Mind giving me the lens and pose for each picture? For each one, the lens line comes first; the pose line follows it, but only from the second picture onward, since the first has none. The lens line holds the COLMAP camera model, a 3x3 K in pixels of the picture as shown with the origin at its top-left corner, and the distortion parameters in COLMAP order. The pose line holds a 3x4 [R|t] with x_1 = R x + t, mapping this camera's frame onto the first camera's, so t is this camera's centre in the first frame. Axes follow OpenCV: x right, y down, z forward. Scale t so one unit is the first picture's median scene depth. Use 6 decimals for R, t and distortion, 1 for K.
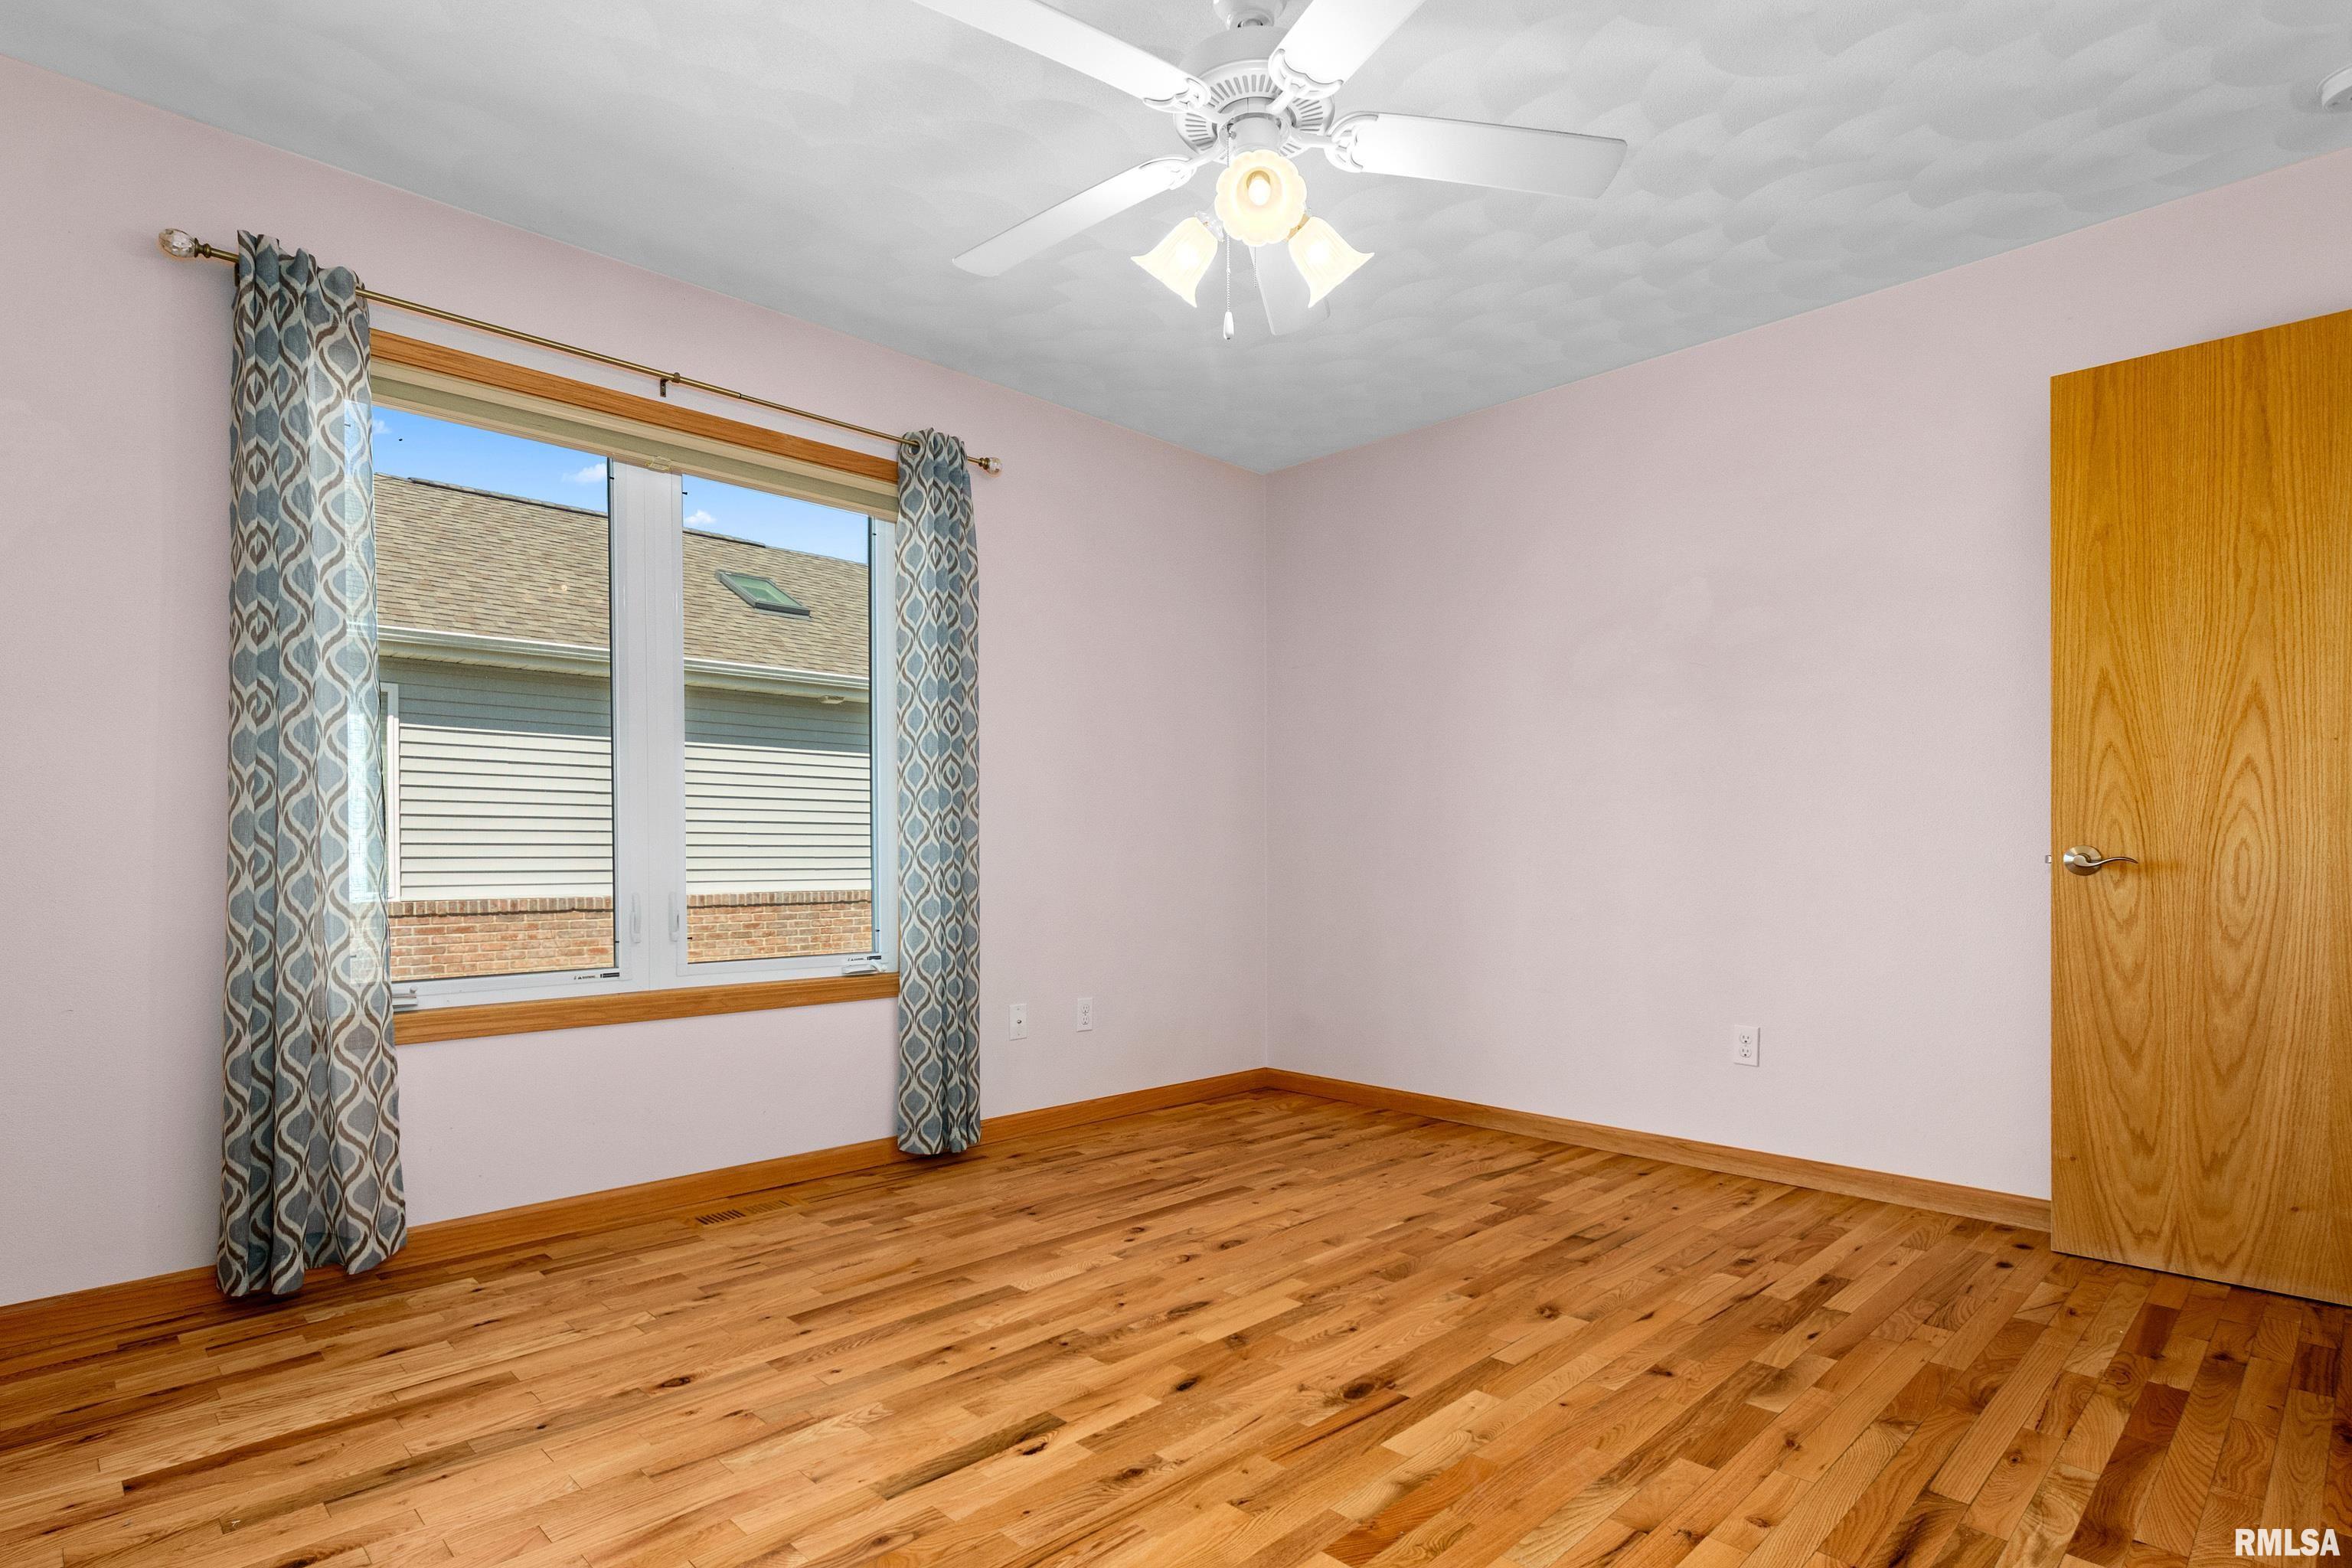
lens RADIAL K [[1205.4, 0, 1176.1], [0, 1205.4, 866.3], [0, 0, 1]] dist [0.008501, -0.000334]
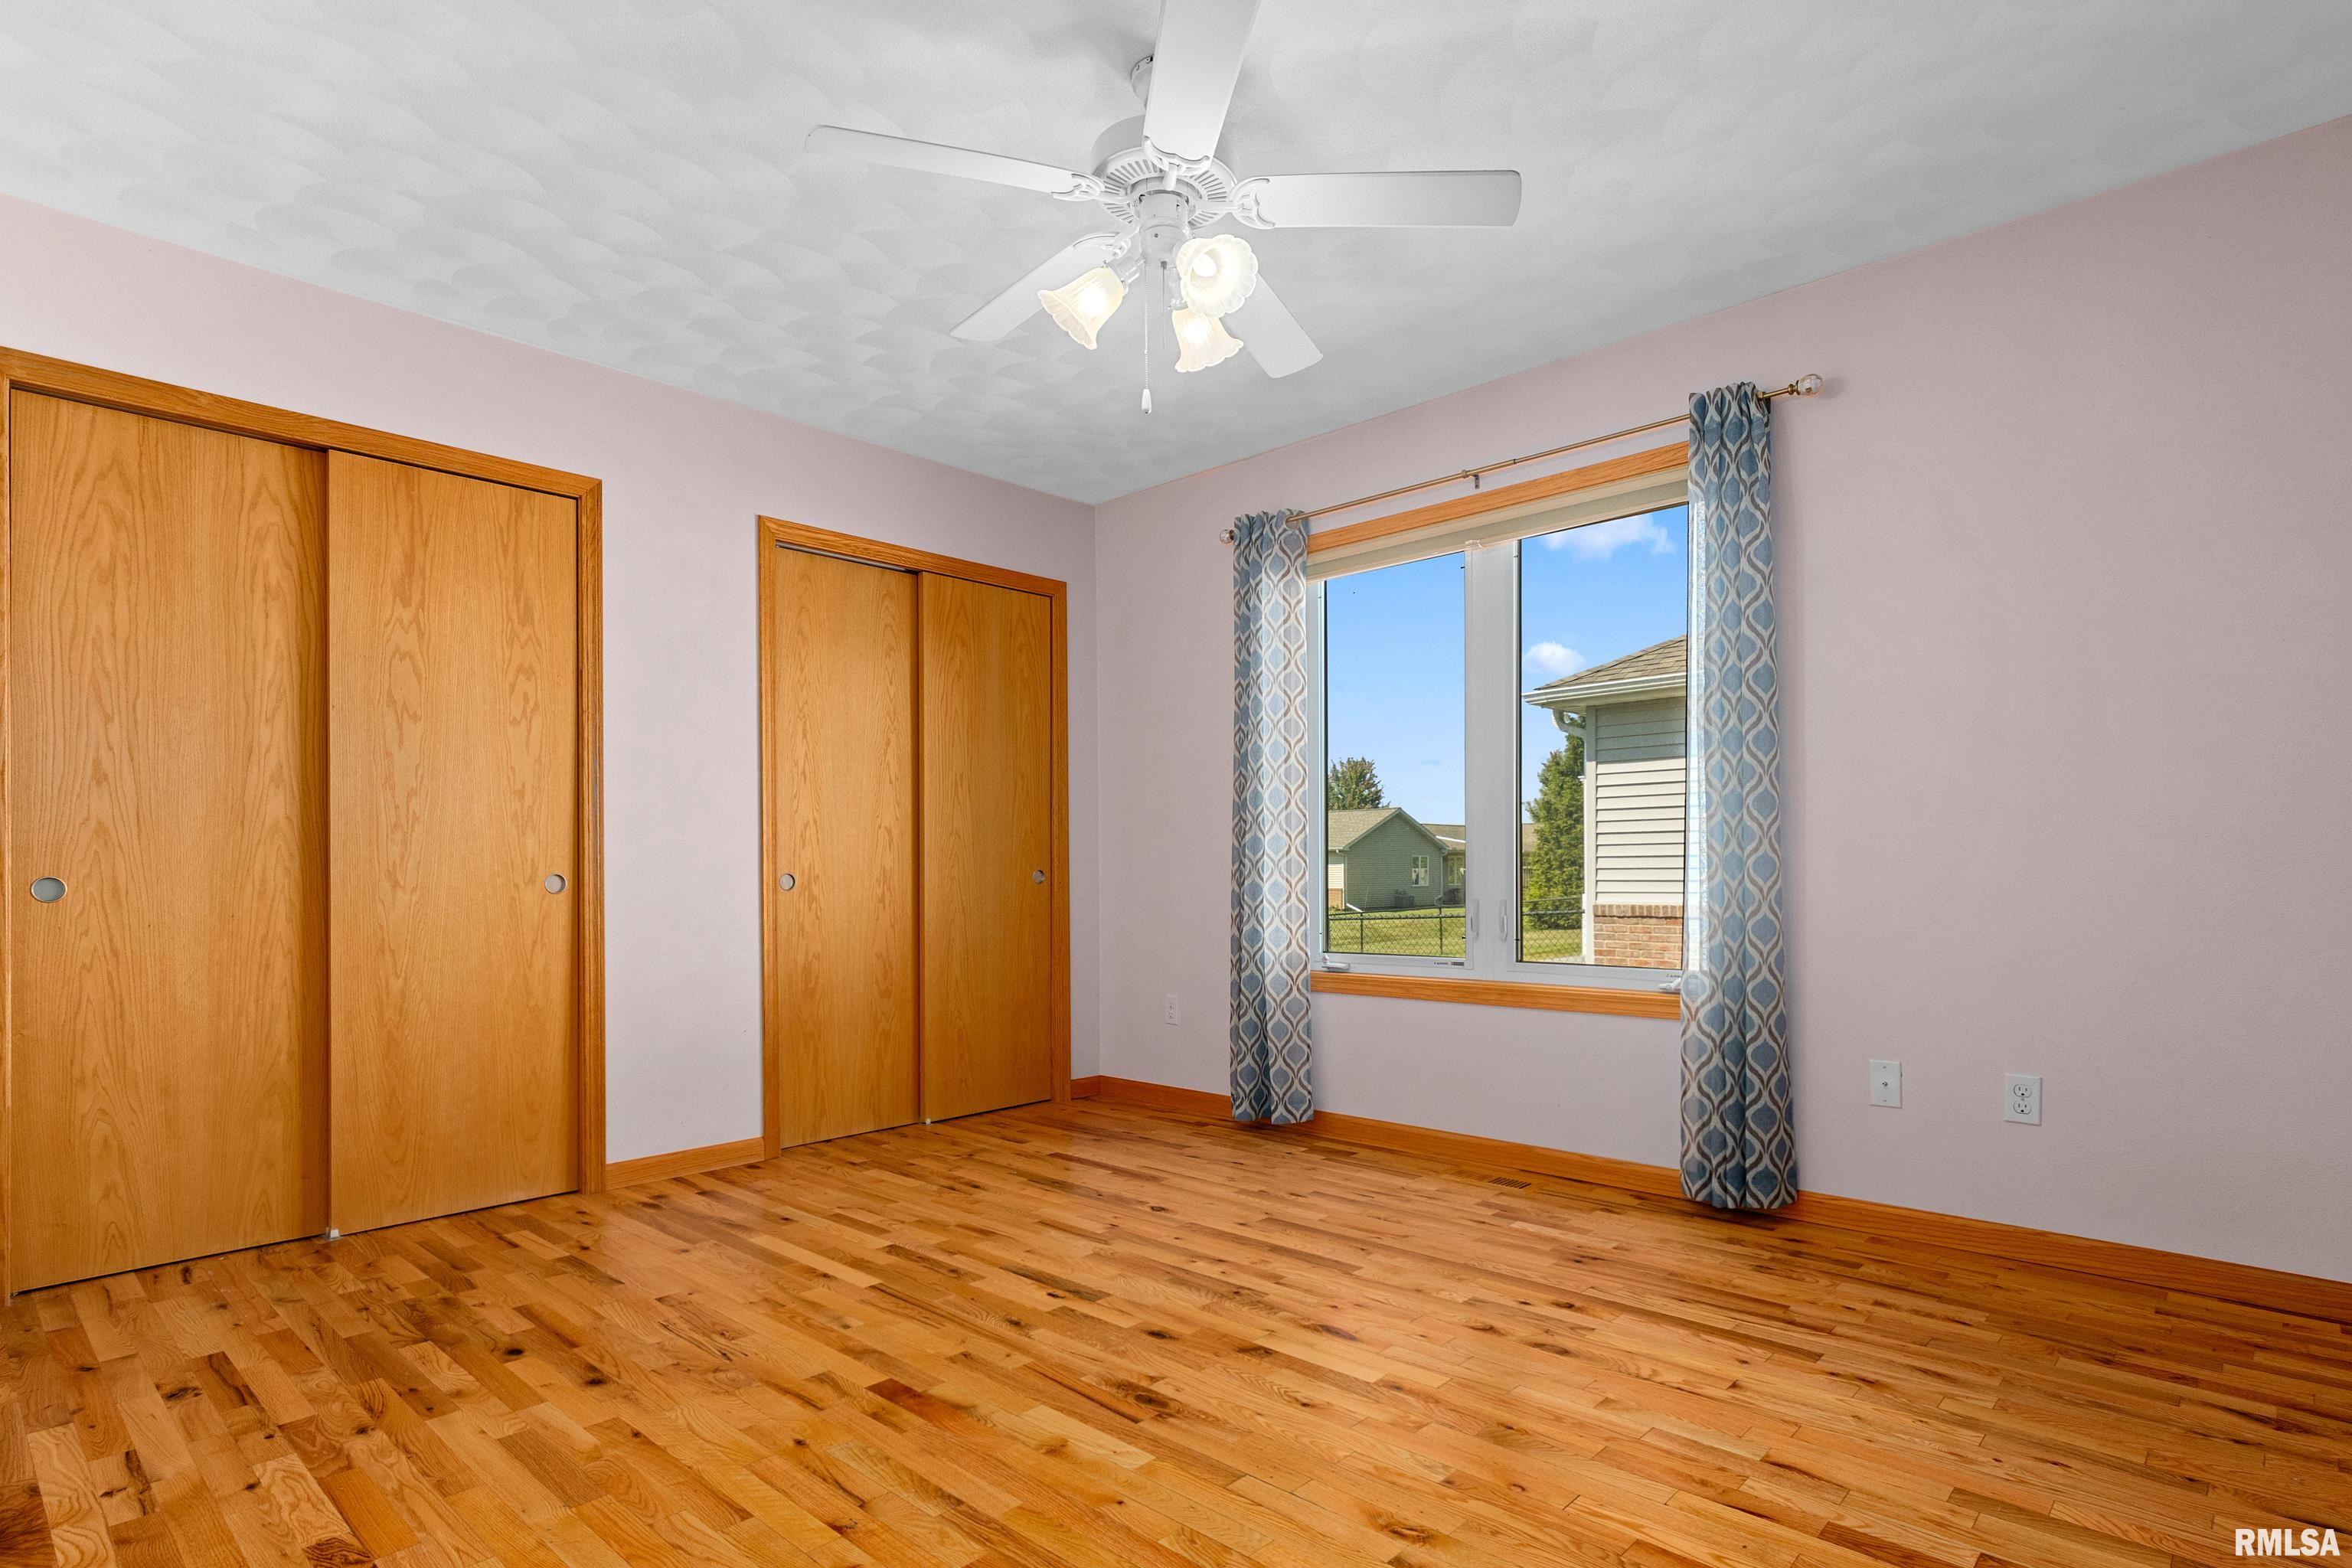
lens RADIAL K [[1213.7, 0, 1177.6], [0, 1213.7, 871.3], [0, 0, 1]] dist [0.017398, 0.000108]
pose [[0.039727, 0.002420, -0.999208, 0.988641], [-0.003774, 0.999990, 0.002272, -0.009932], [0.999203, 0.003681, 0.039736, 0.826475]]
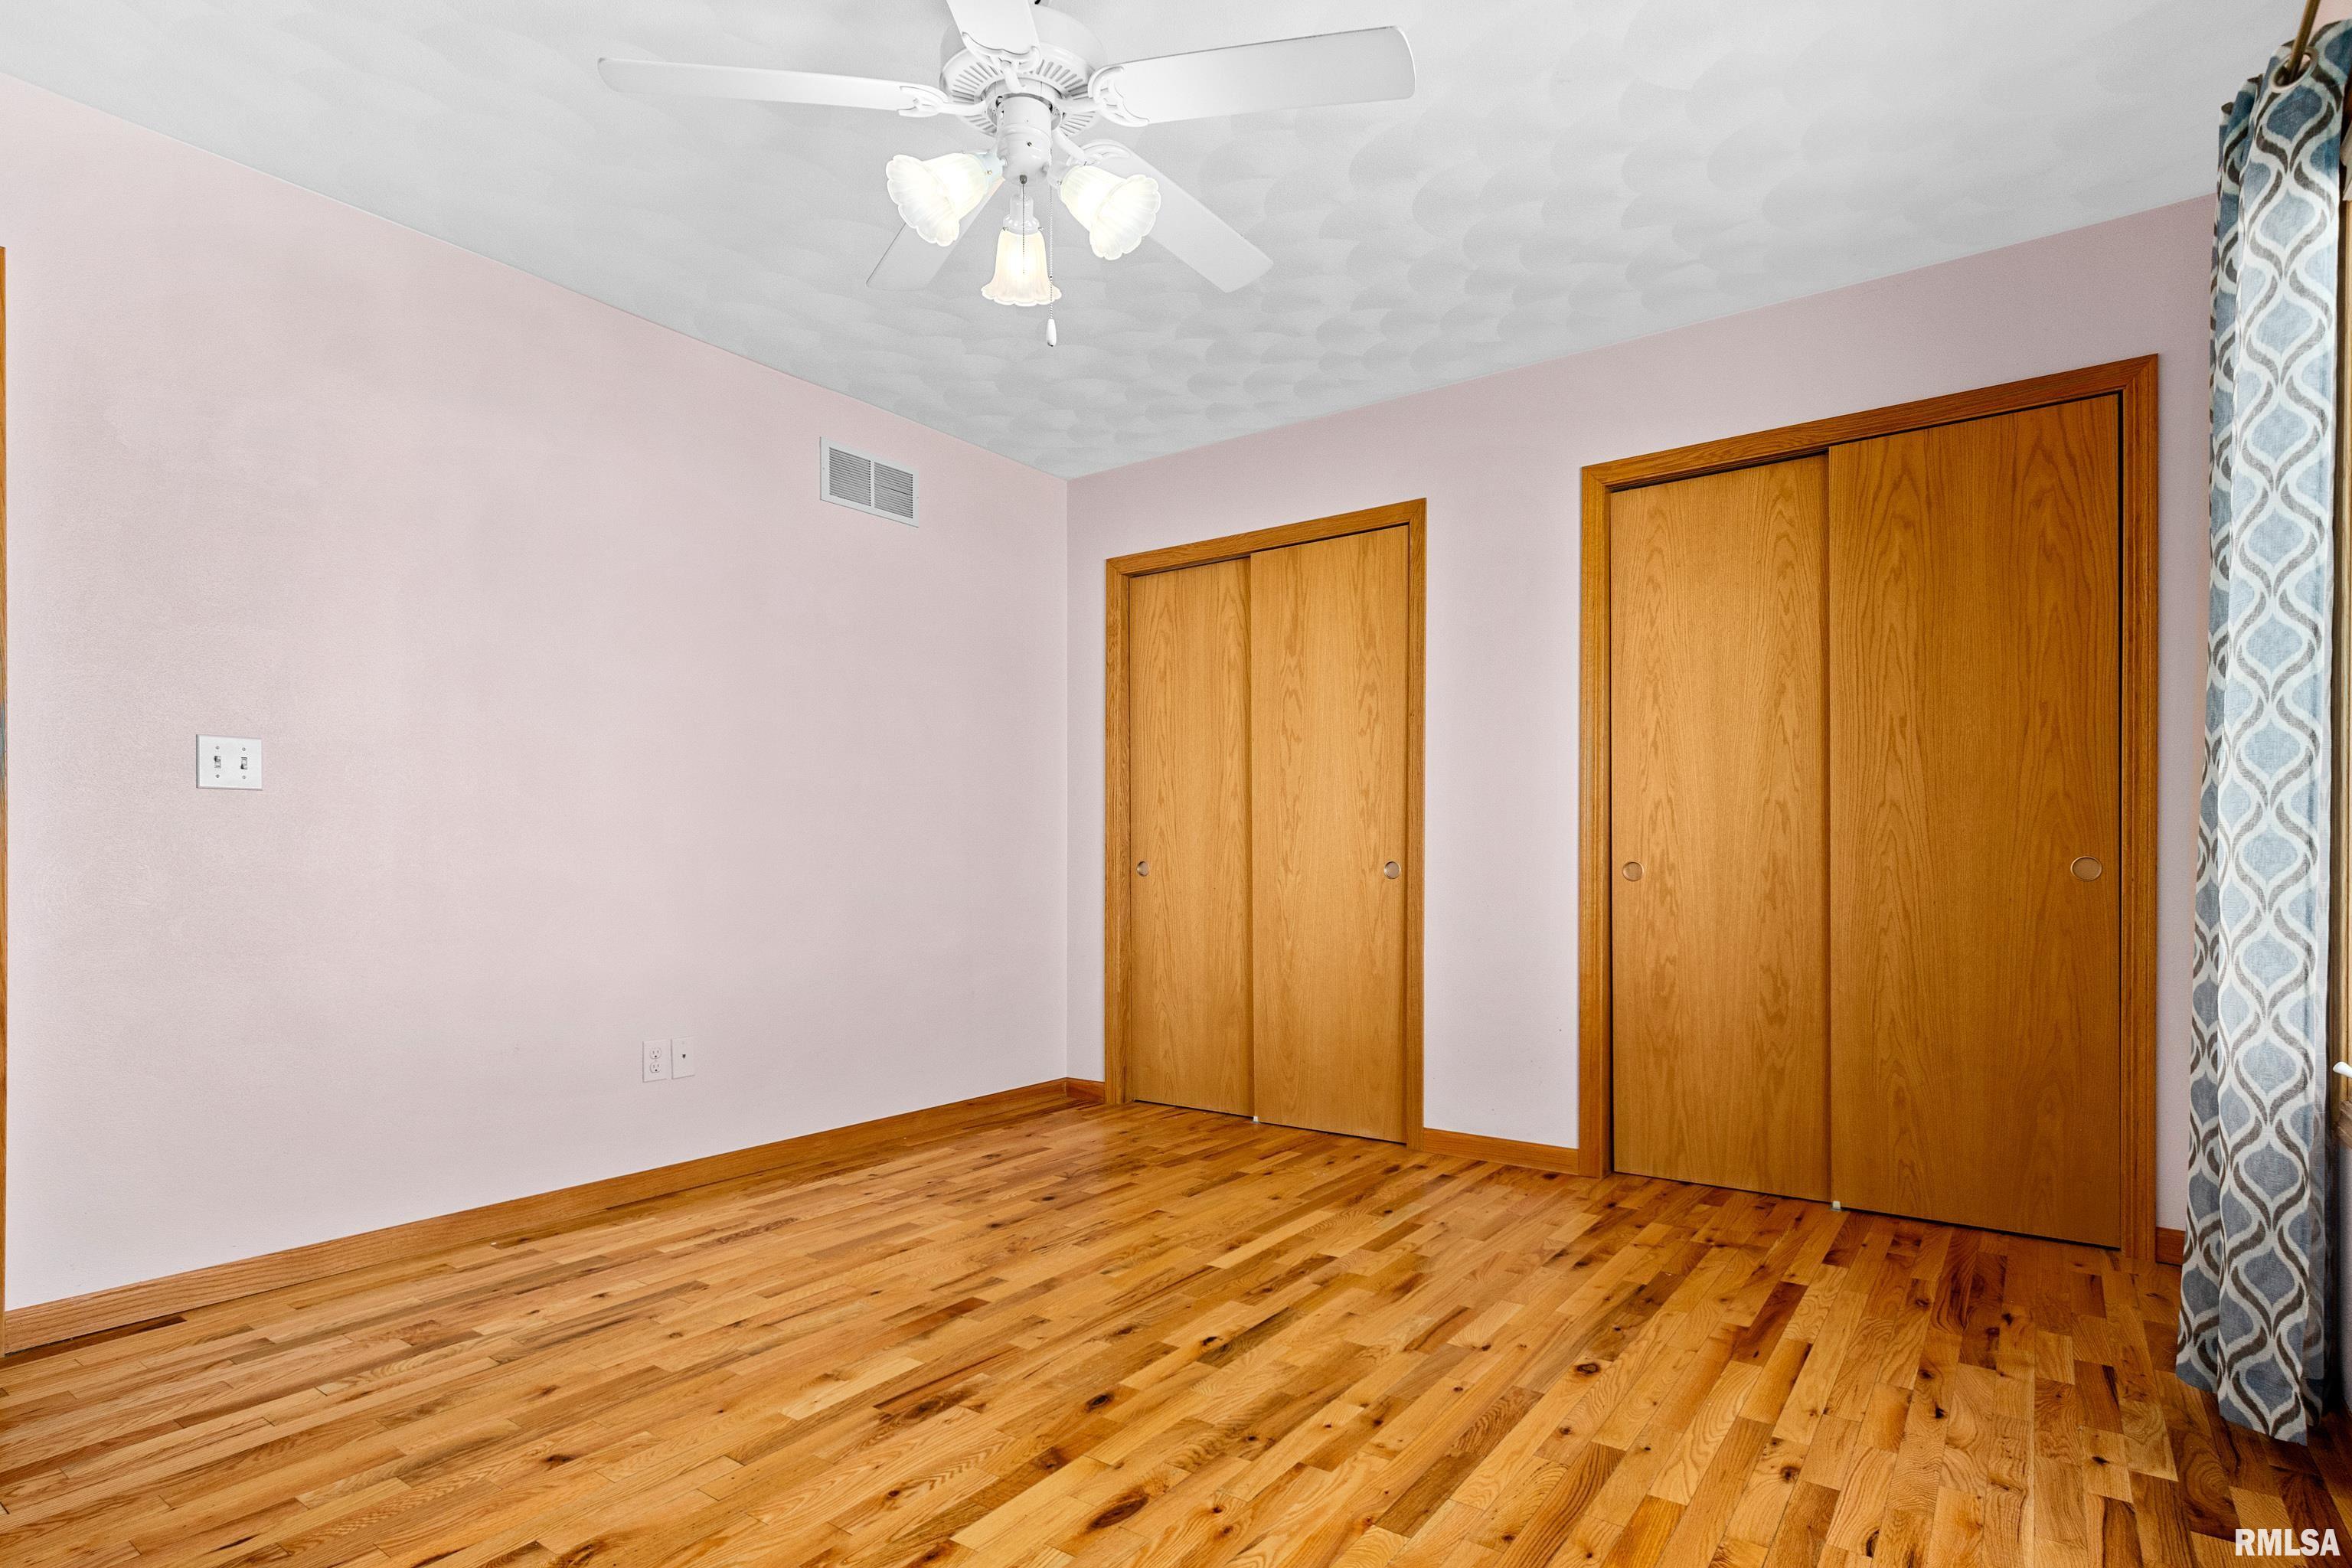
lens RADIAL K [[1205.4, 0, 1176.1], [0, 1205.4, 866.3], [0, 0, 1]] dist [0.008501, -0.000334]
pose [[-0.986737, 0.004522, -0.162262, 0.089093], [0.002182, 0.999891, 0.014592, -0.017770], [0.162310, 0.014044, -0.986640, 1.684696]]
